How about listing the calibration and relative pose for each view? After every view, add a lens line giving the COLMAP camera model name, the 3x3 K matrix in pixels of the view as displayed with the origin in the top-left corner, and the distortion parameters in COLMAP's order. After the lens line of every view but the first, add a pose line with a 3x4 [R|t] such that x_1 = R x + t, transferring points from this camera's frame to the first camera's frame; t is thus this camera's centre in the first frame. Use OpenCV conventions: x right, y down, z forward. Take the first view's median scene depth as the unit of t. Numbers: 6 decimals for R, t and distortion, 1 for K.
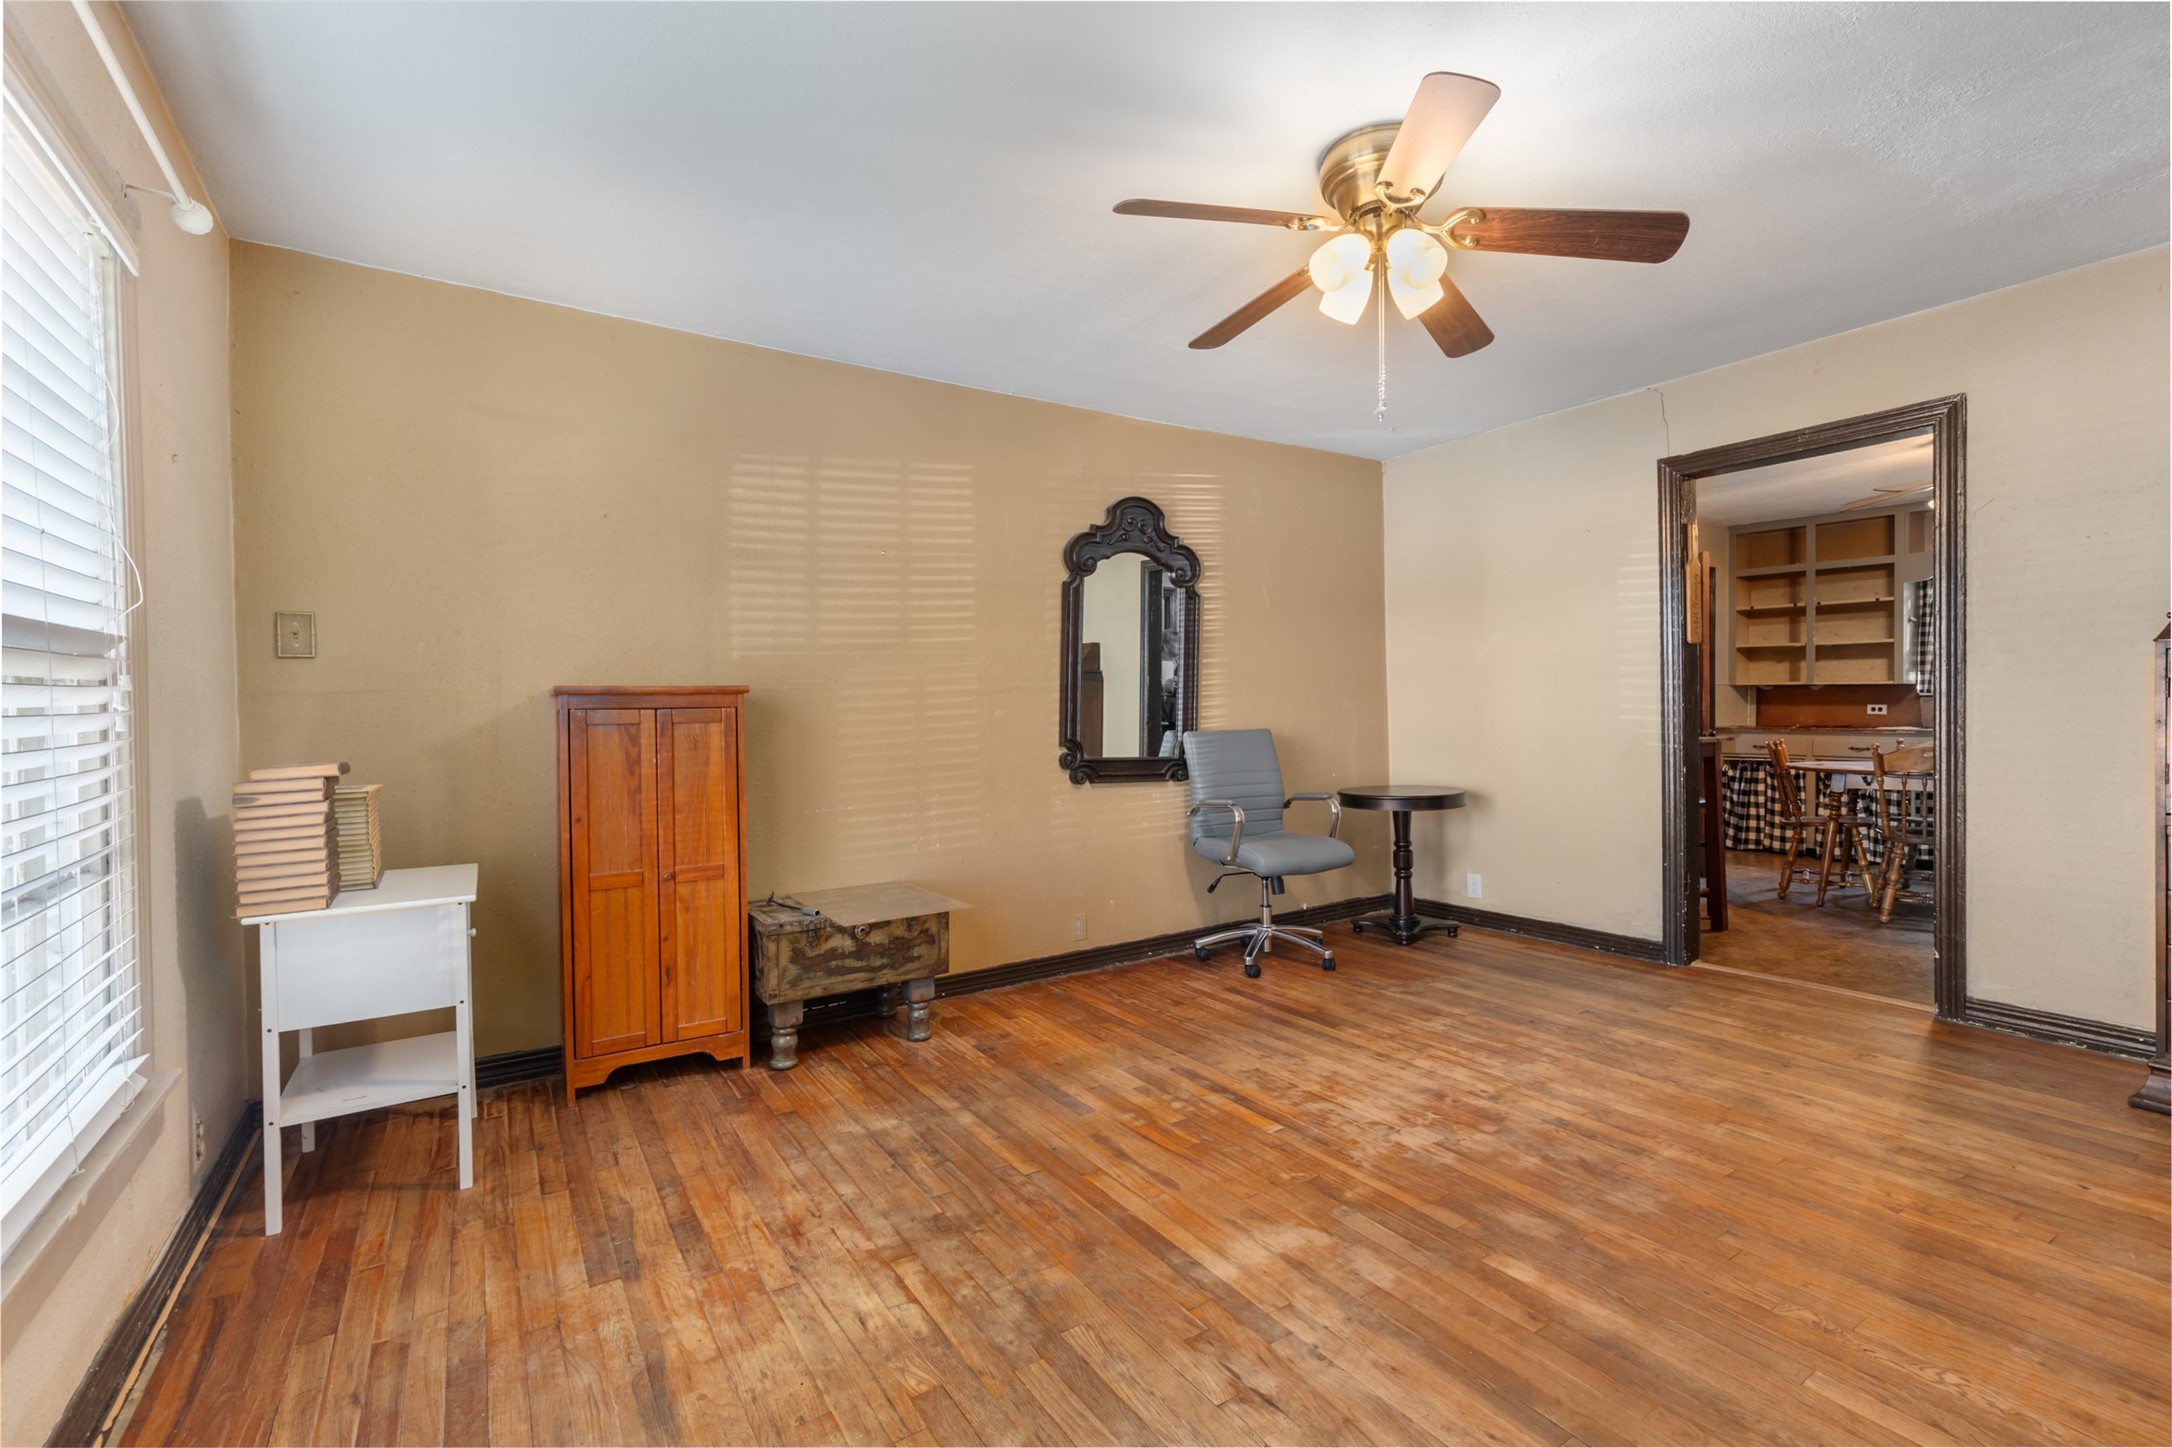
lens RADIAL K [[969.4, 0, 1101.0], [0, 969.4, 719.2], [0, 0, 1]] dist [0.004148, 0.000435]
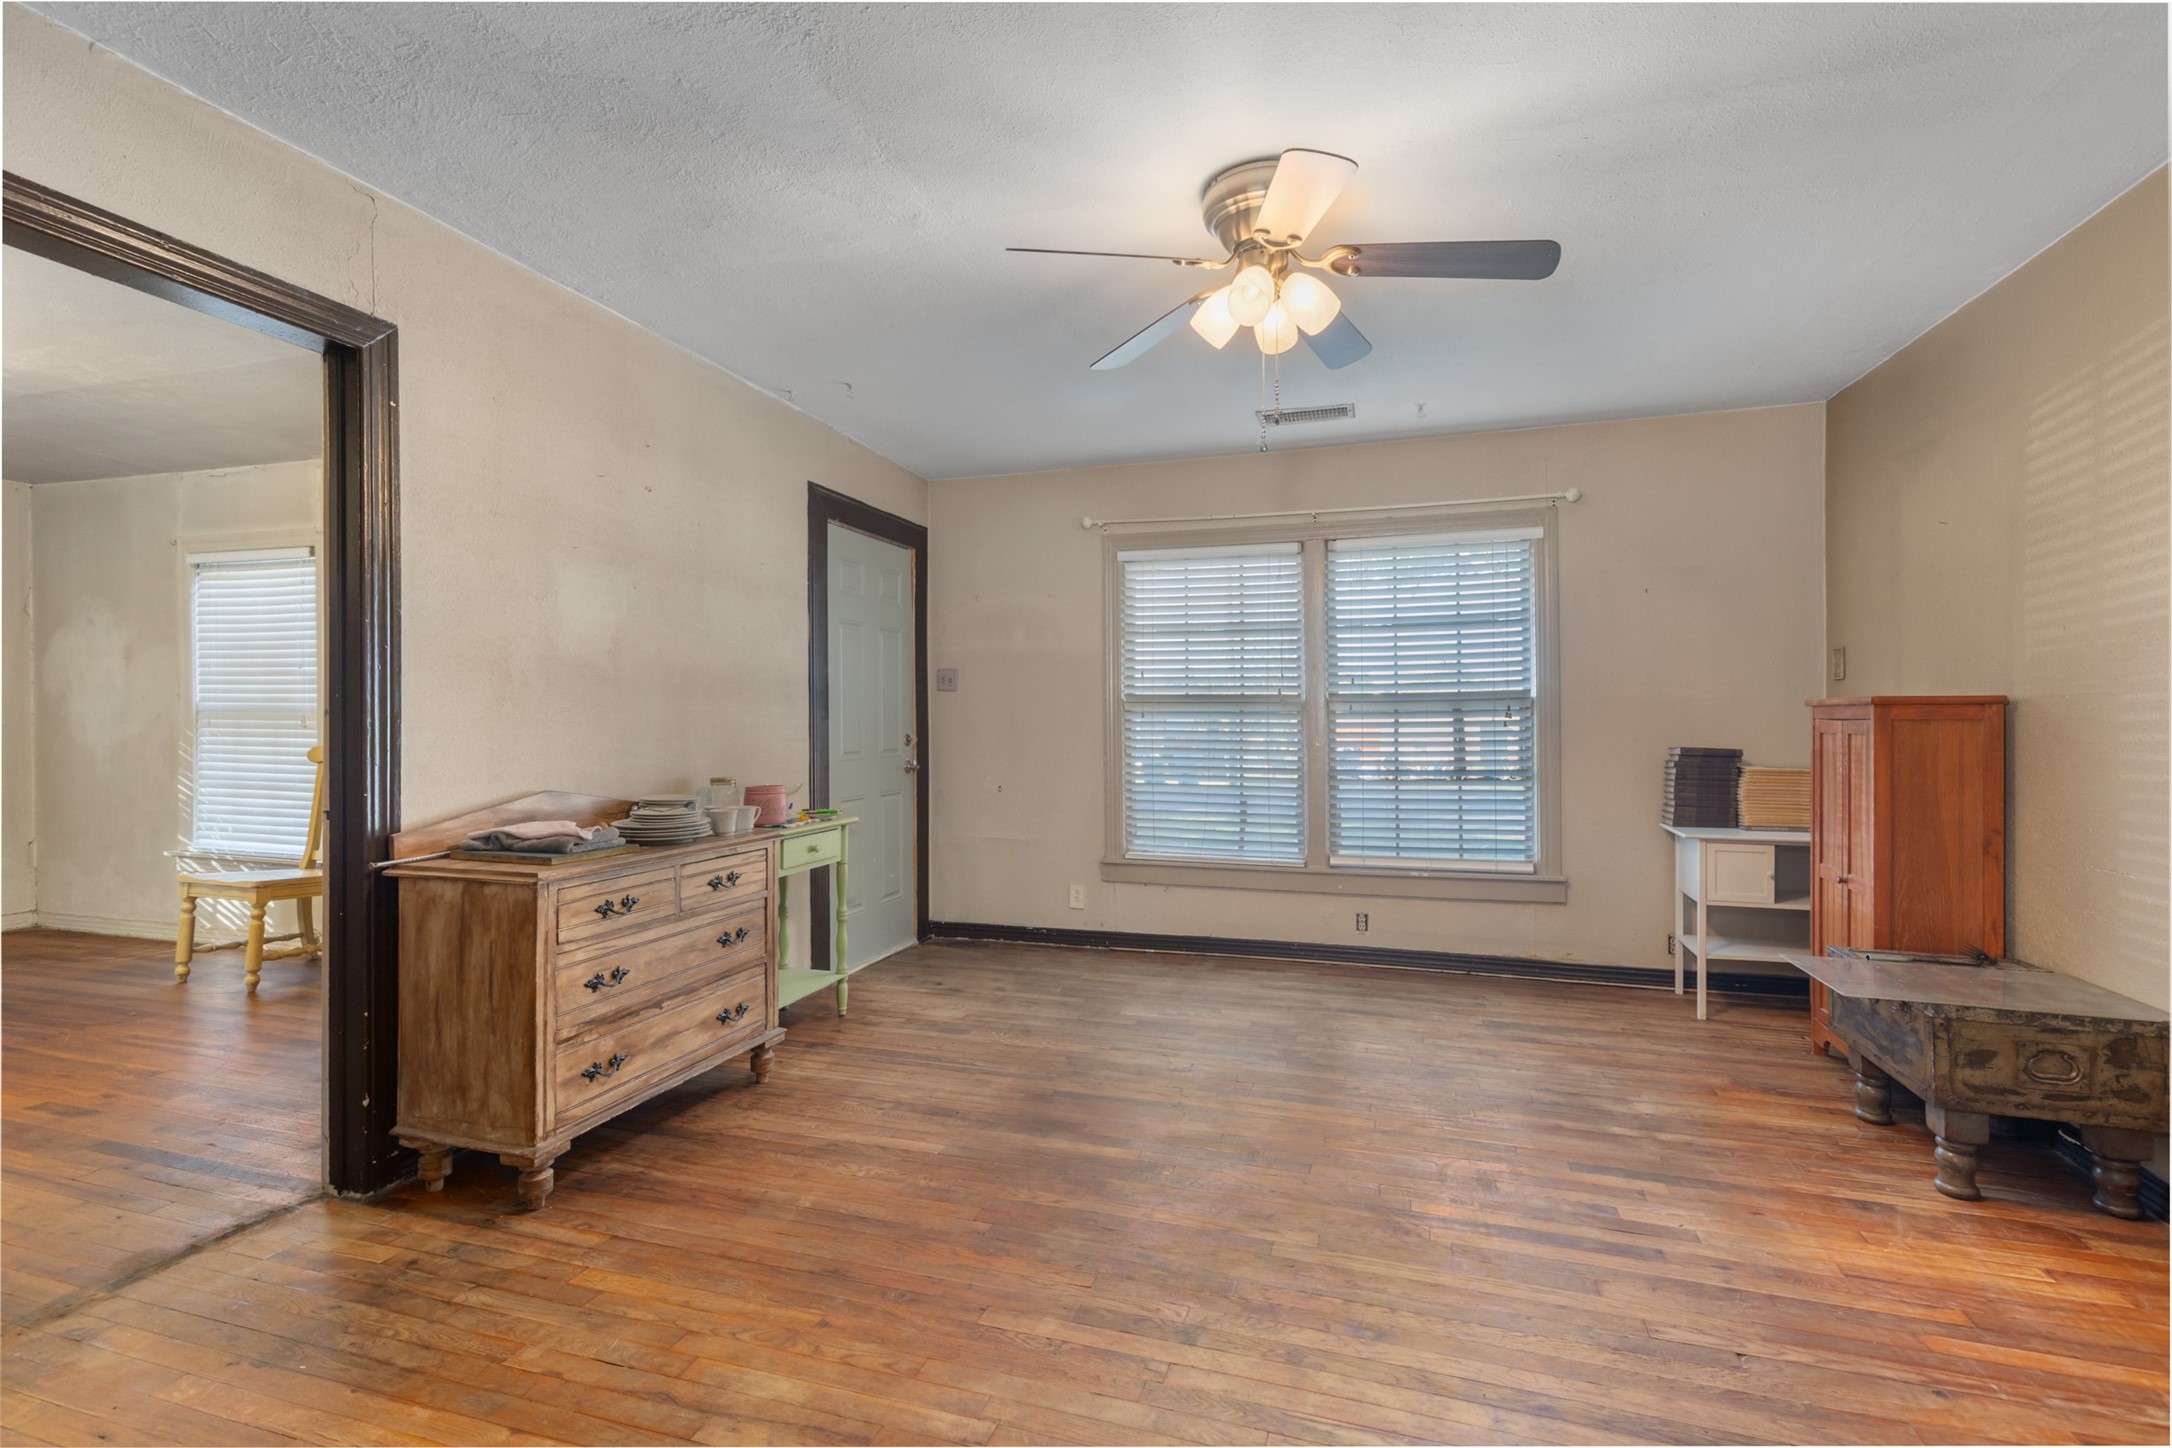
lens RADIAL K [[969.4, 0, 1101.0], [0, 969.4, 719.2], [0, 0, 1]] dist [0.004148, 0.000435]
pose [[-0.770685, 0.017355, -0.636980, 0.875949], [0.007289, 0.999804, 0.018421, -0.037706], [0.637174, 0.009554, -0.770661, 1.368235]]
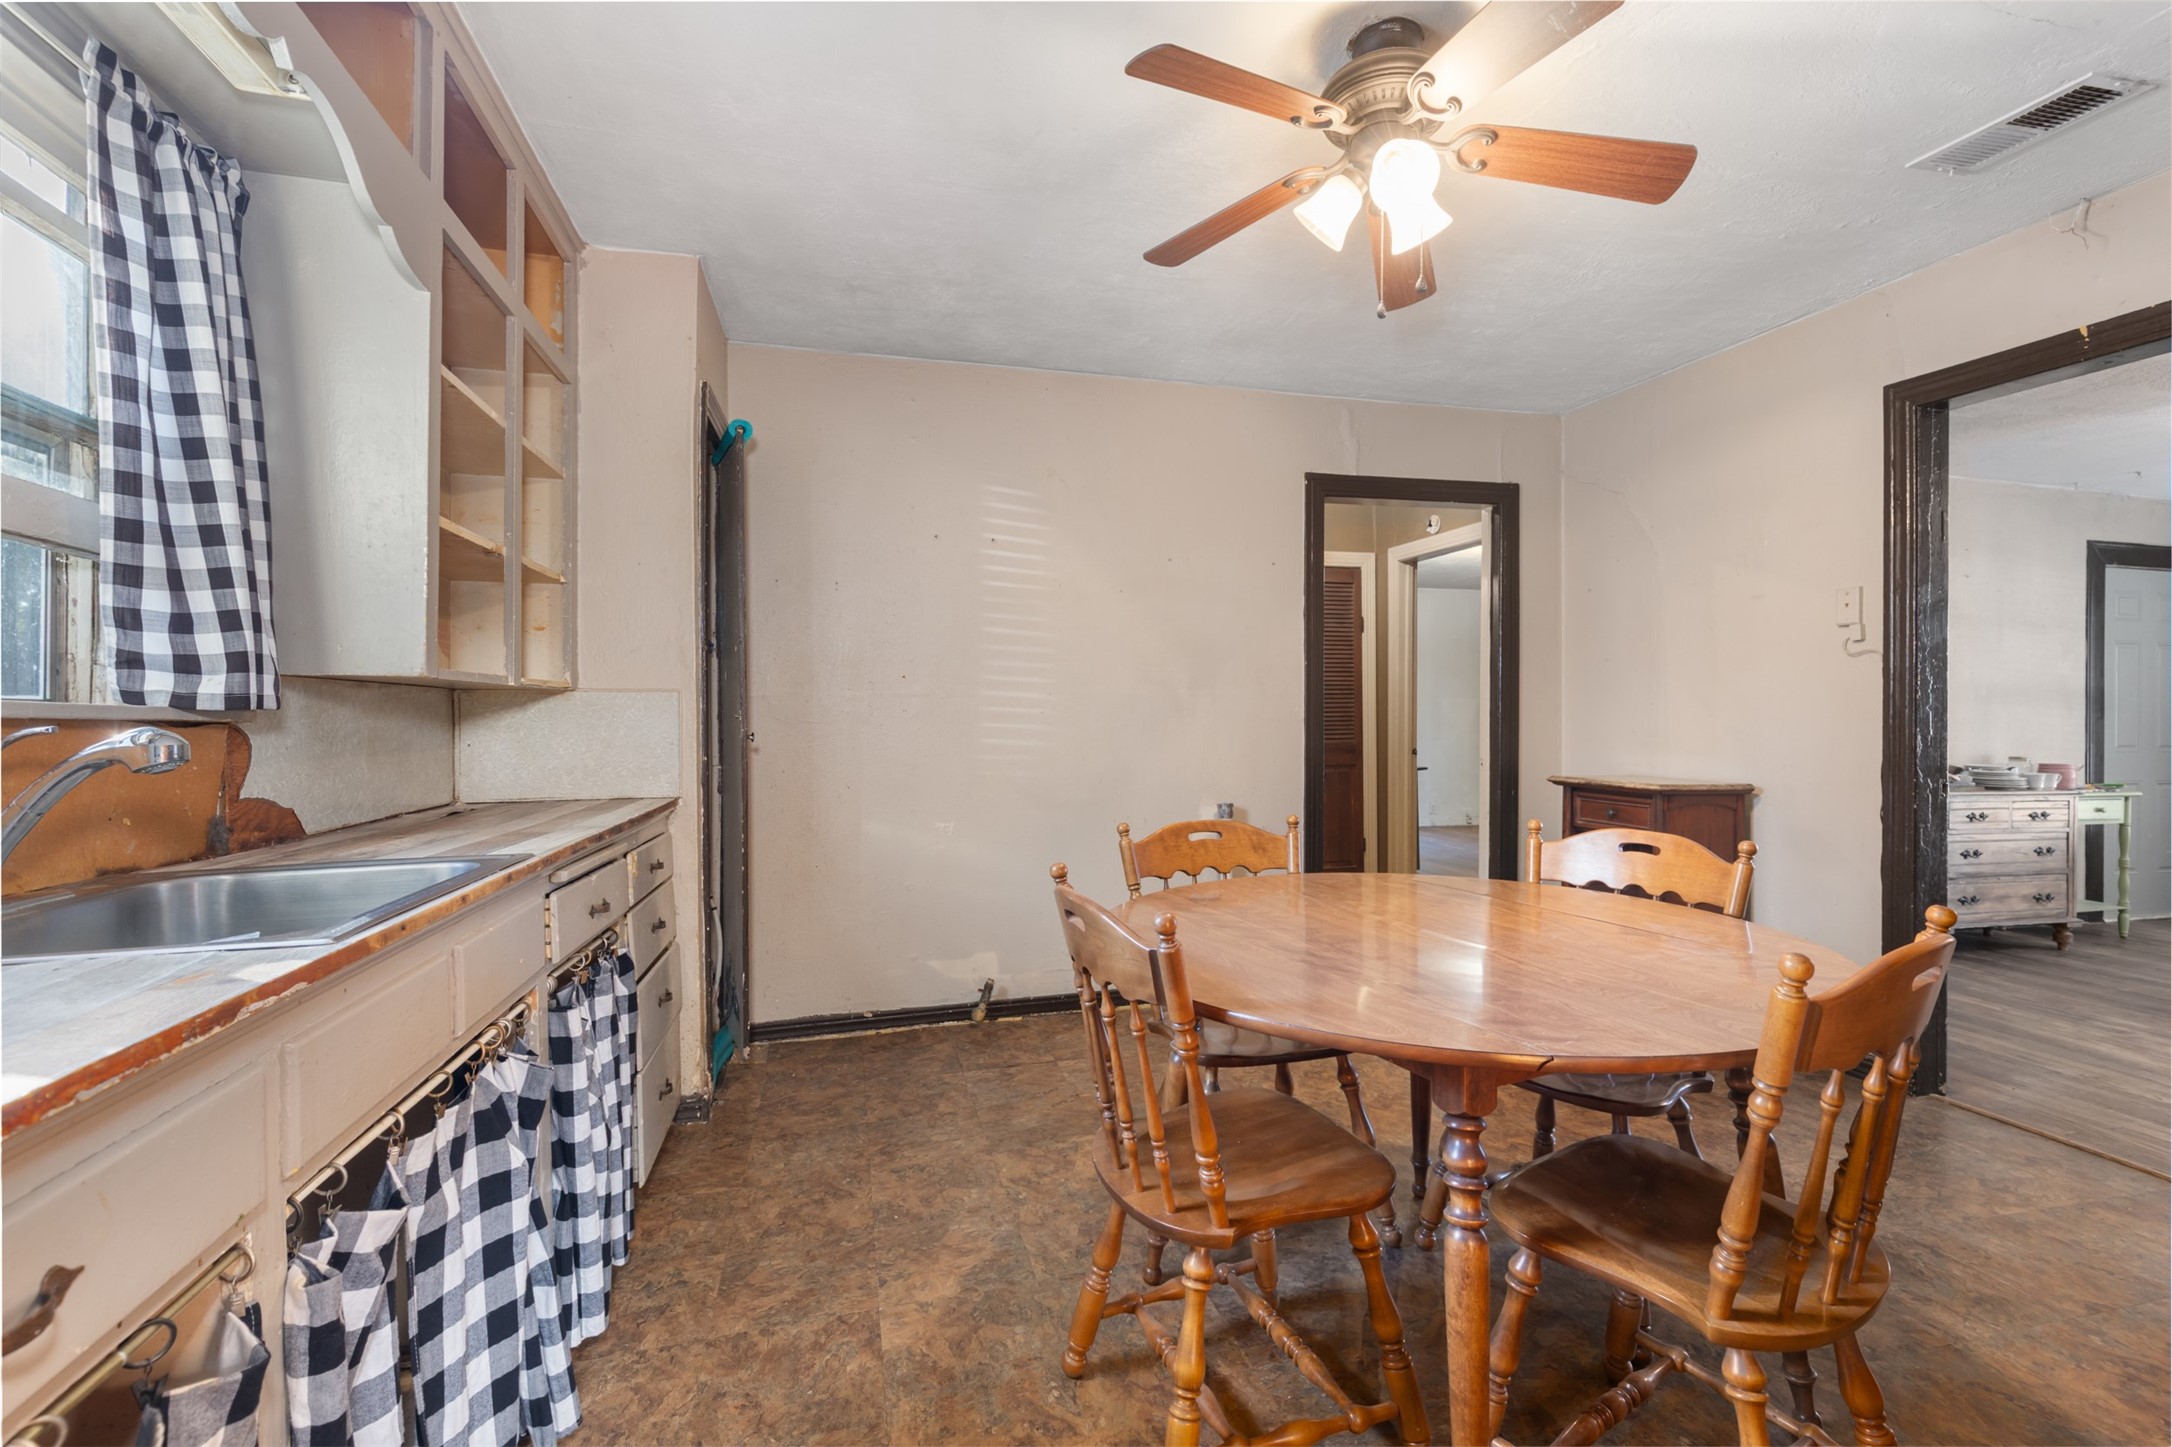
lens RADIAL K [[969.4, 0, 1101.0], [0, 969.4, 718.7], [0, 0, 1]] dist [0.004148, 0.000435]
pose [[-0.948317, 0.007408, 0.317238, 1.539770], [0.010586, 0.999910, 0.008294, -0.051615], [-0.317148, 0.011223, -0.948310, 2.446080]]
